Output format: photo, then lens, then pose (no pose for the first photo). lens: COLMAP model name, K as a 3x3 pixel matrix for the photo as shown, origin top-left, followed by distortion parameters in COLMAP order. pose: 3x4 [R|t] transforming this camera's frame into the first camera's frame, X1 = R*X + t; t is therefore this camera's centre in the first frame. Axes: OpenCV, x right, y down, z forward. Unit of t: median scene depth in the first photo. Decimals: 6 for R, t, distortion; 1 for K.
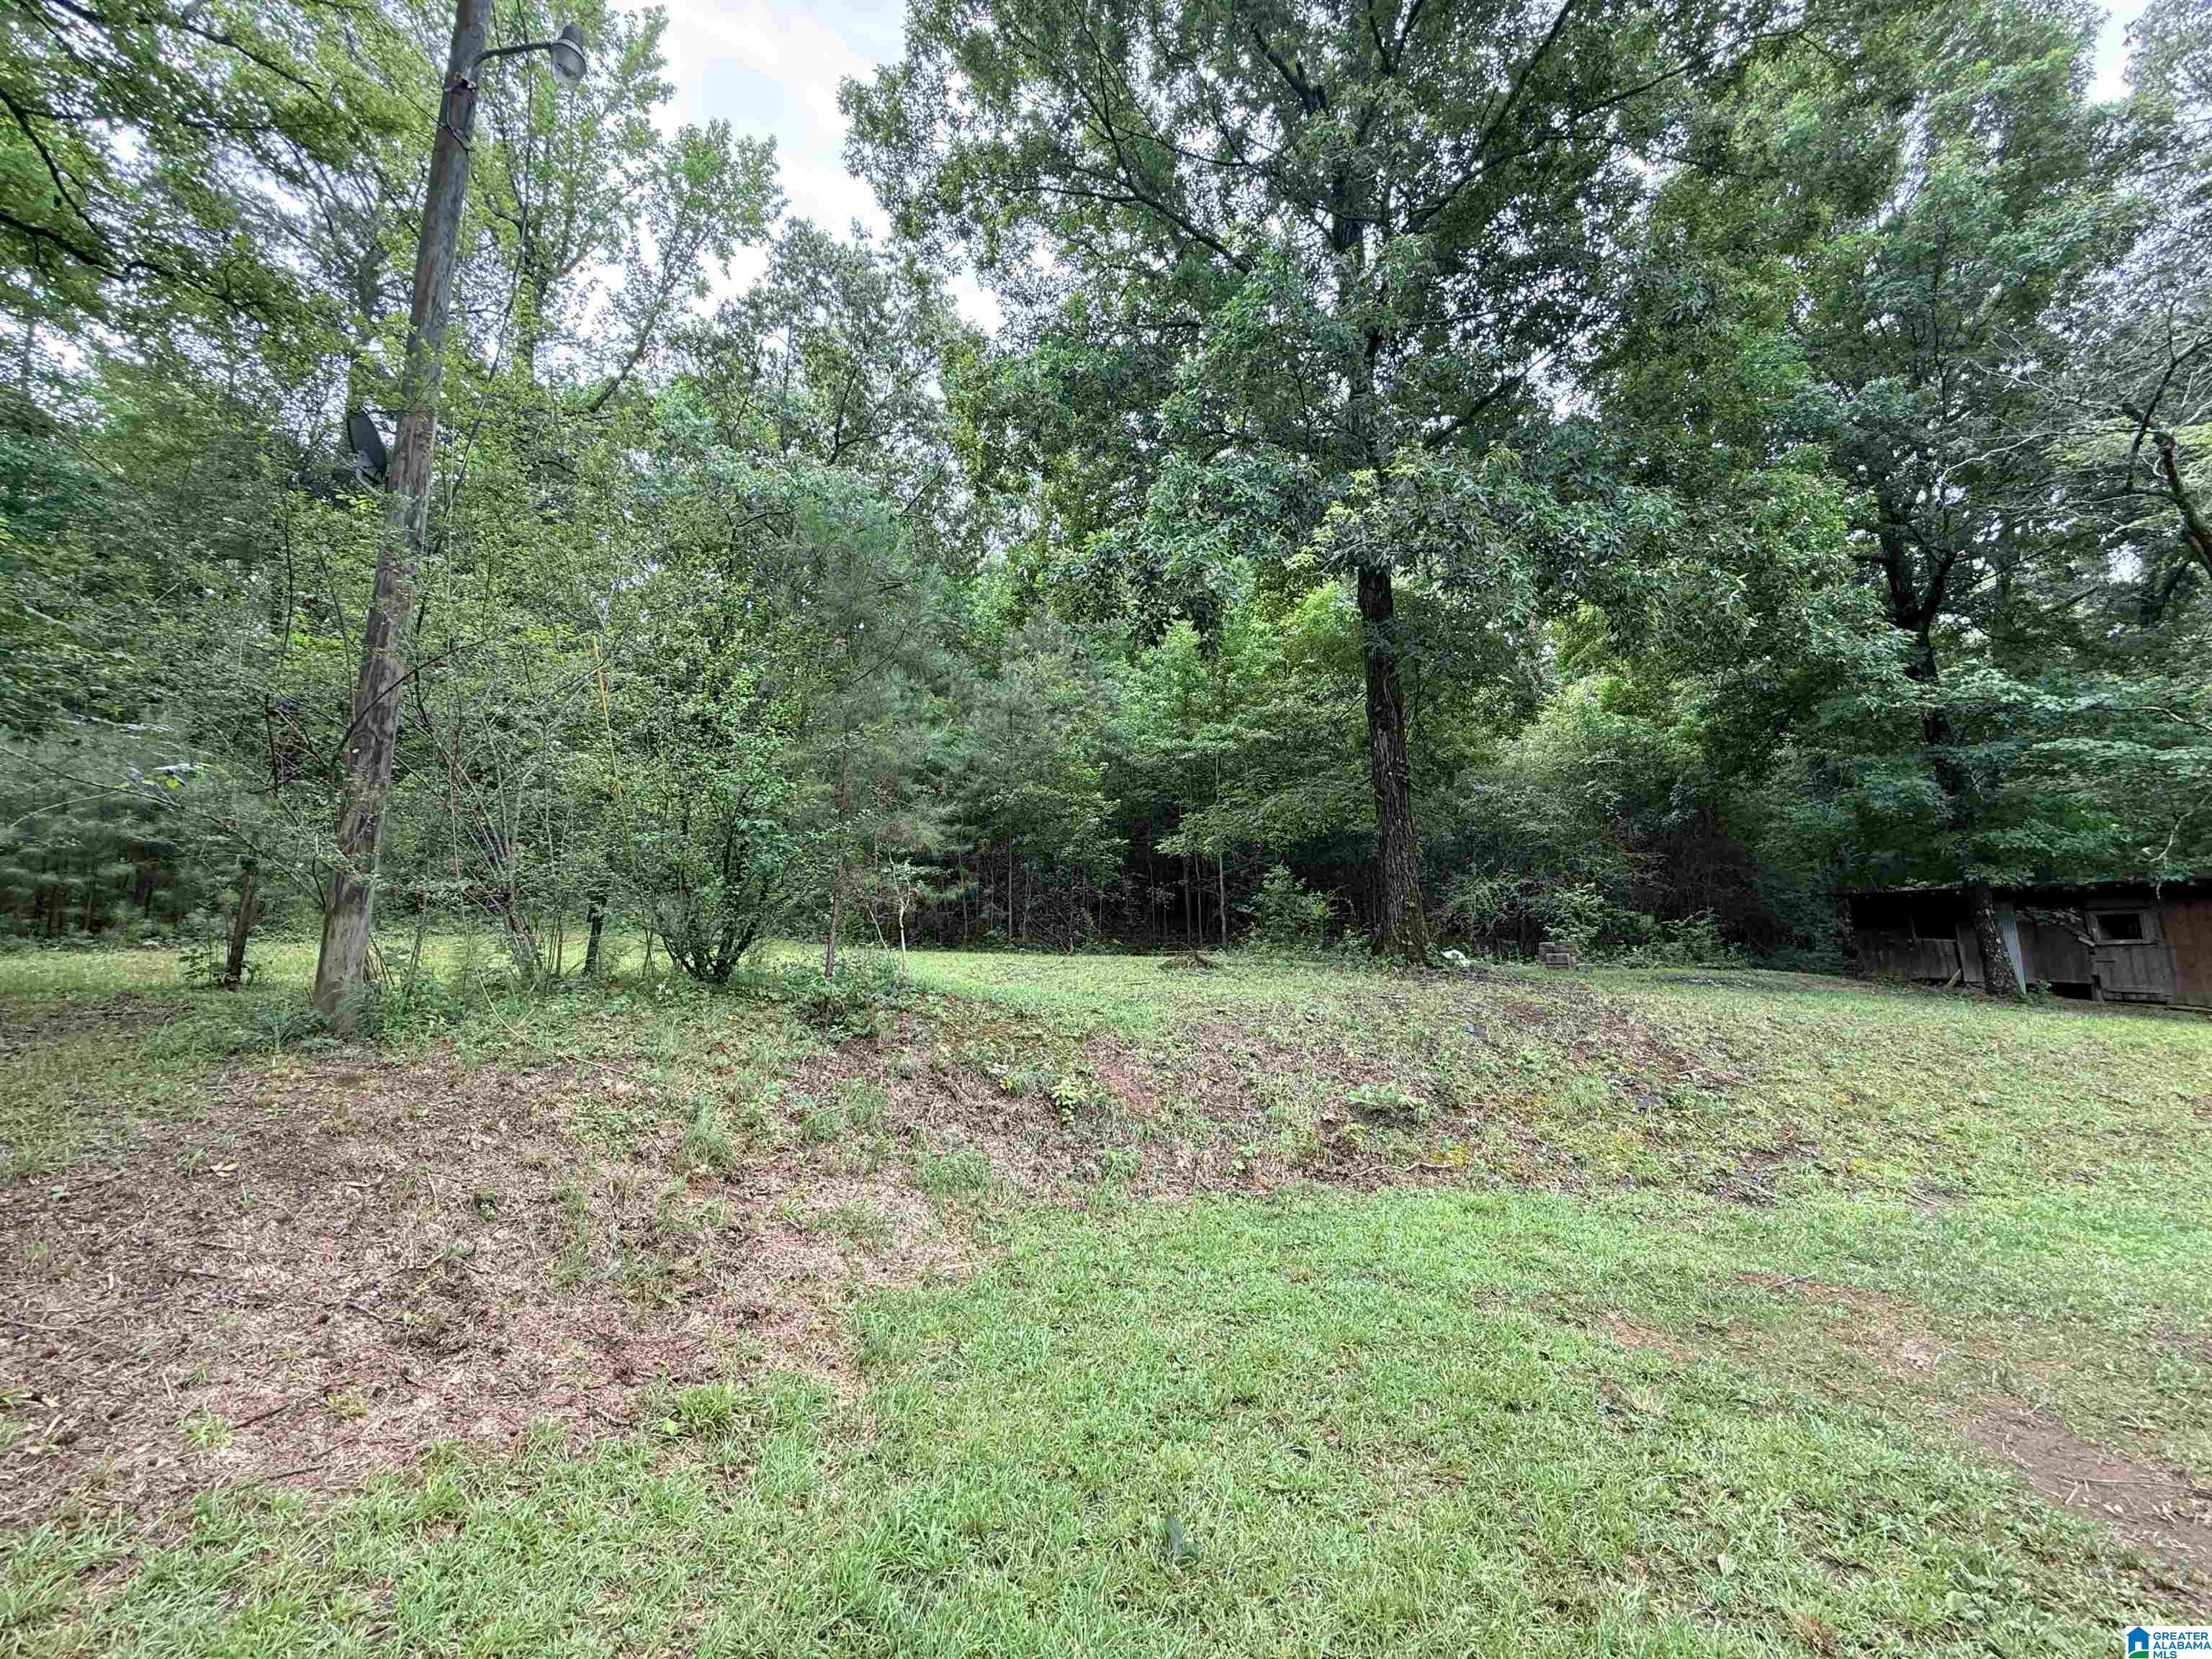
lens RADIAL K [[879.6, 0, 1102.5], [0, 879.6, 829.9], [0, 0, 1]] dist [-0.000115, -0.000003]
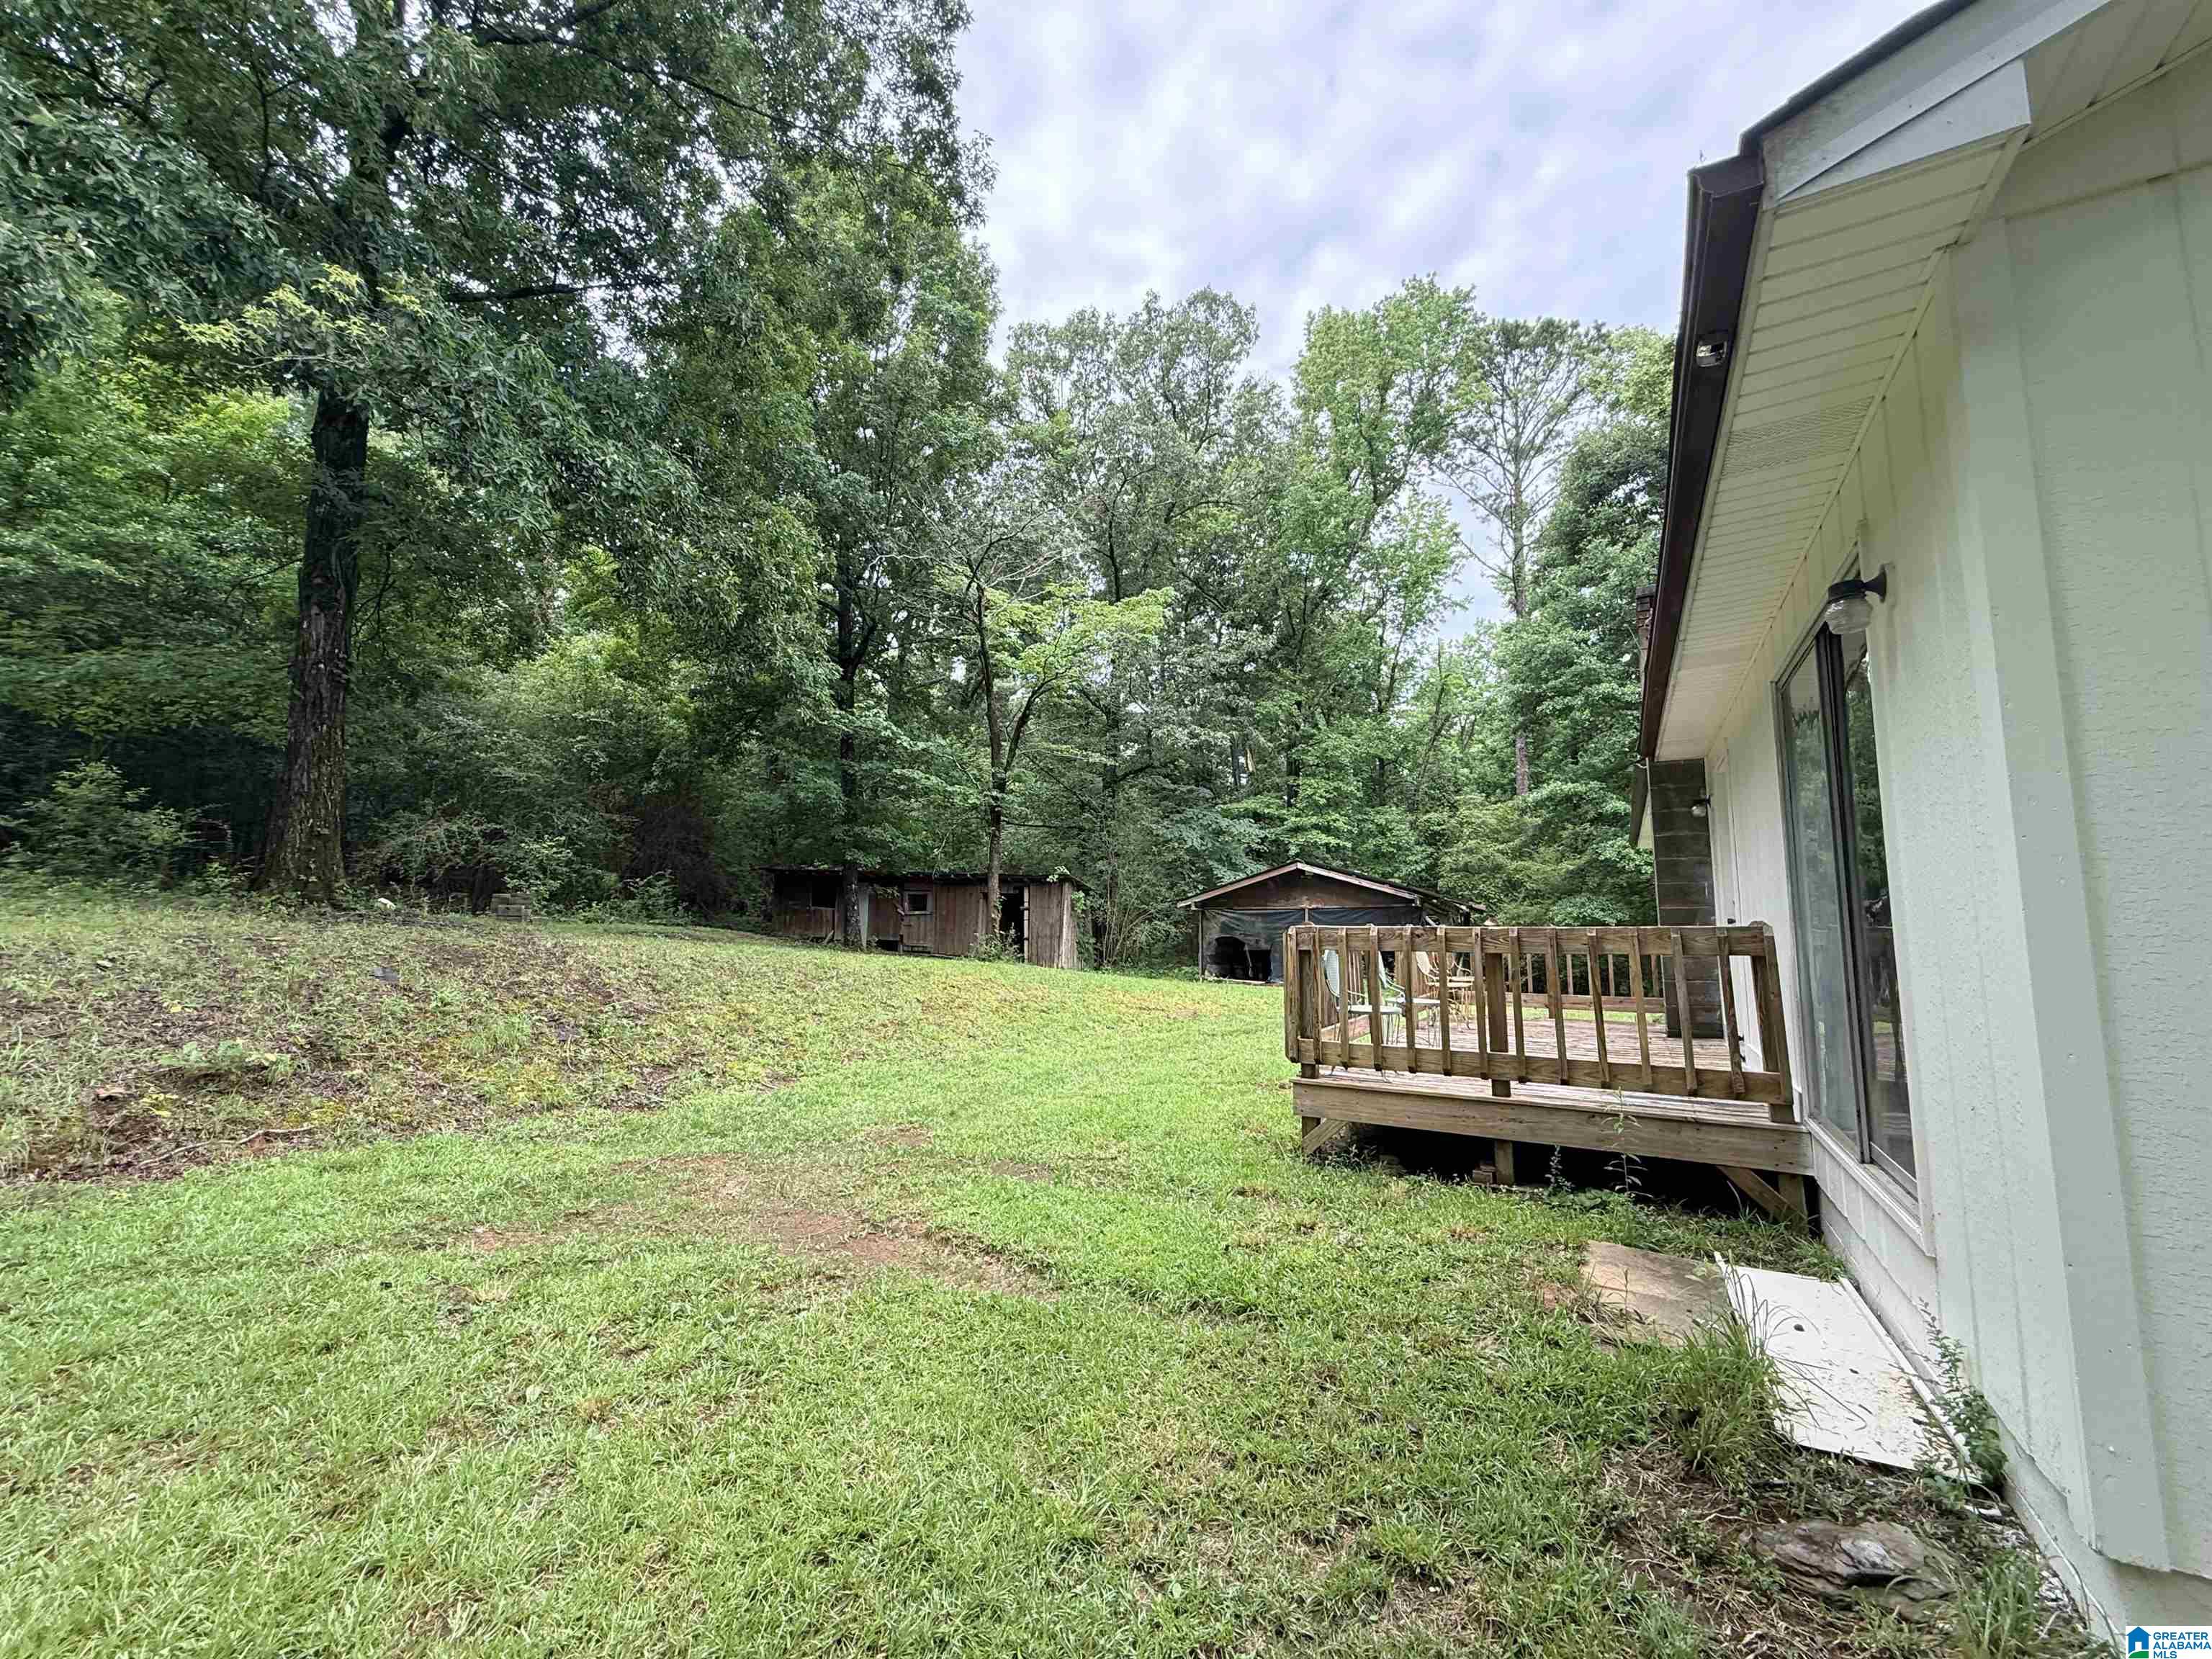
lens RADIAL K [[879.6, 0, 1102.5], [0, 879.6, 829.9], [0, 0, 1]] dist [-0.000115, -0.000003]
pose [[0.491872, 0.111630, 0.863481, 0.006337], [-0.144623, 0.988445, -0.045402, 0.016614], [-0.858572, -0.102548, 0.502333, -0.016376]]
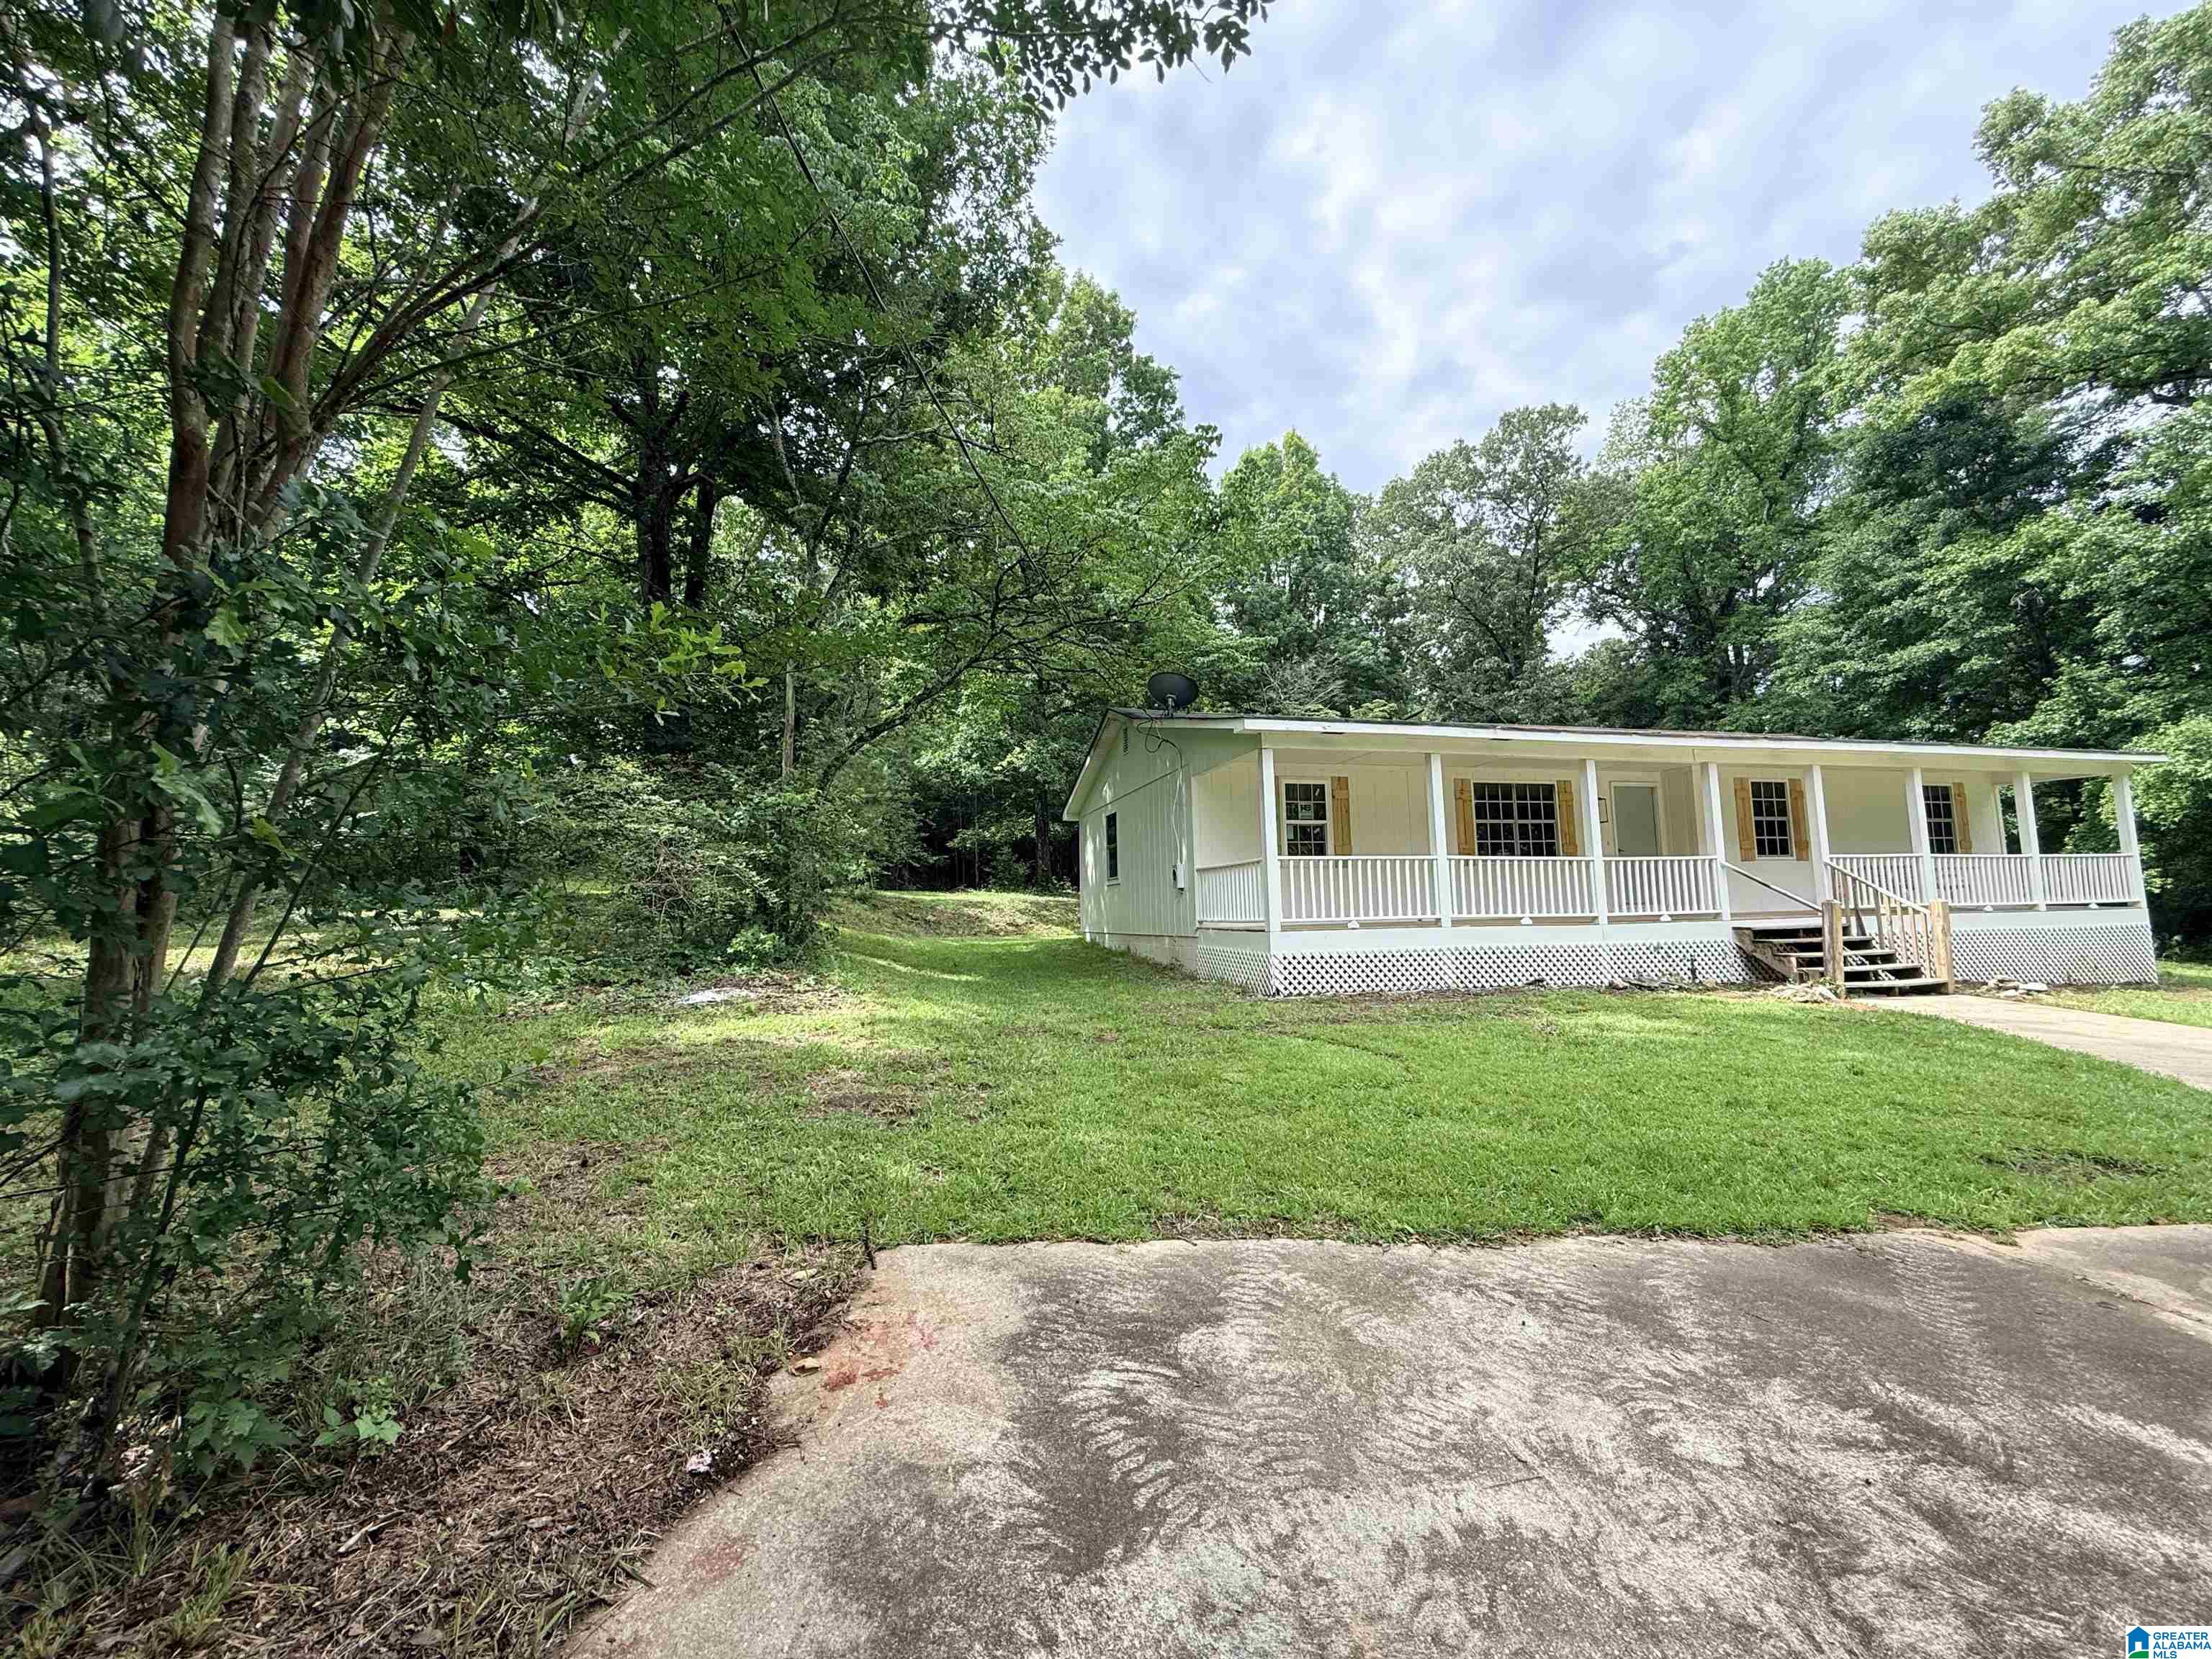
lens RADIAL K [[880.5, 0, 1102.7], [0, 880.5, 827.4], [0, 0, 1]] dist [0.000766, -0.000063]
pose [[0.963843, 0.023084, 0.265468, -0.185424], [-0.035470, 0.998489, 0.041961, -0.156732], [-0.264099, -0.049860, 0.963206, -1.562074]]
